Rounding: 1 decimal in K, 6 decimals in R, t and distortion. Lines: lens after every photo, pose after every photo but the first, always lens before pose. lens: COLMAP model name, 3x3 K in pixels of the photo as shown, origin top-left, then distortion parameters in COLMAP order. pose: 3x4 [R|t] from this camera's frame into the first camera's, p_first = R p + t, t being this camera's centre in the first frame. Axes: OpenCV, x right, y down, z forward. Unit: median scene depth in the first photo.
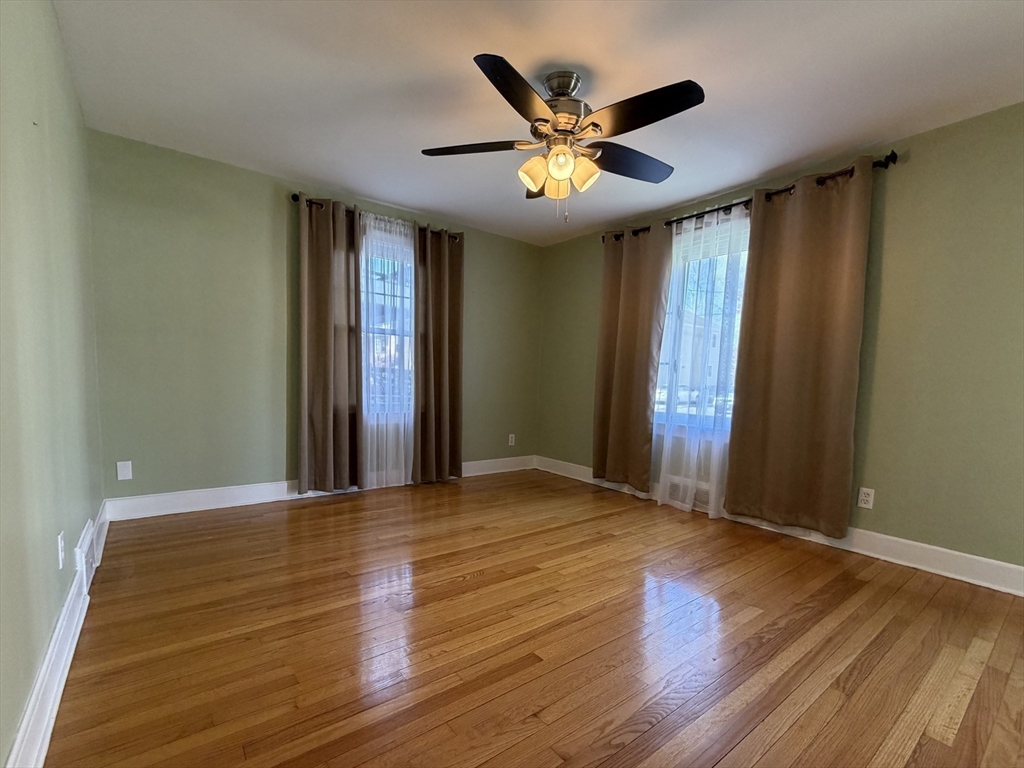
lens RADIAL K [[454.3, 0, 525.0], [0, 454.3, 422.3], [0, 0, 1]] dist [0.000164, -0.000144]
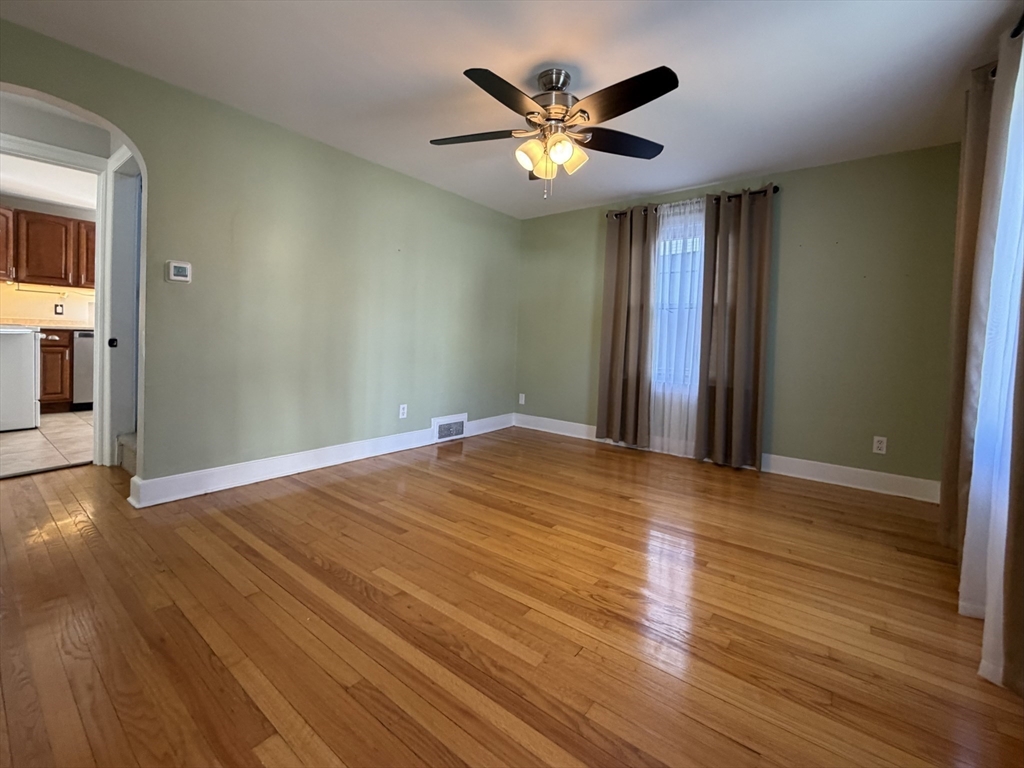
lens RADIAL K [[469.0, 0, 532.6], [0, 469.0, 357.8], [0, 0, 1]] dist [0.000781, 0.000183]
pose [[0.234022, 0.012334, -0.972153, 0.753142], [-0.117343, 0.992968, -0.015649, -0.025882], [0.965124, 0.117737, 0.233824, 0.478216]]
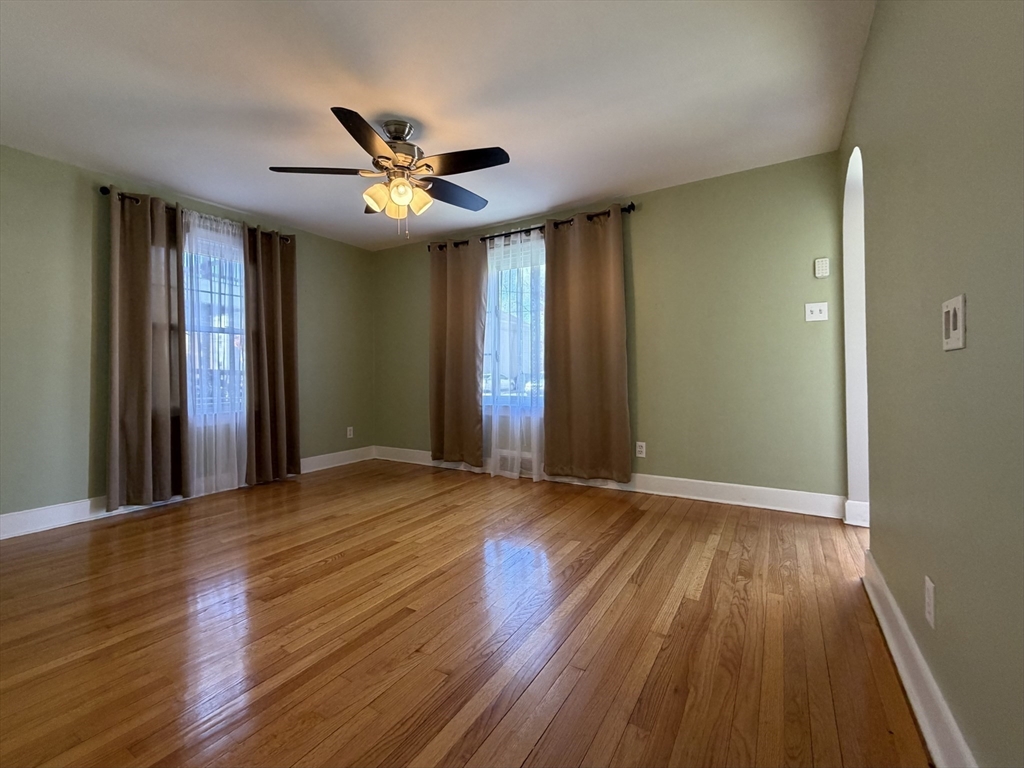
lens RADIAL K [[439.5, 0, 503.0], [0, 439.5, 372.7], [0, 0, 1]] dist [0.000388, 0.000314]
pose [[0.940118, -0.042064, 0.338242, -0.050397], [0.073305, 0.994086, -0.080118, 0.013899], [-0.332872, 0.100115, 0.937642, -0.087001]]
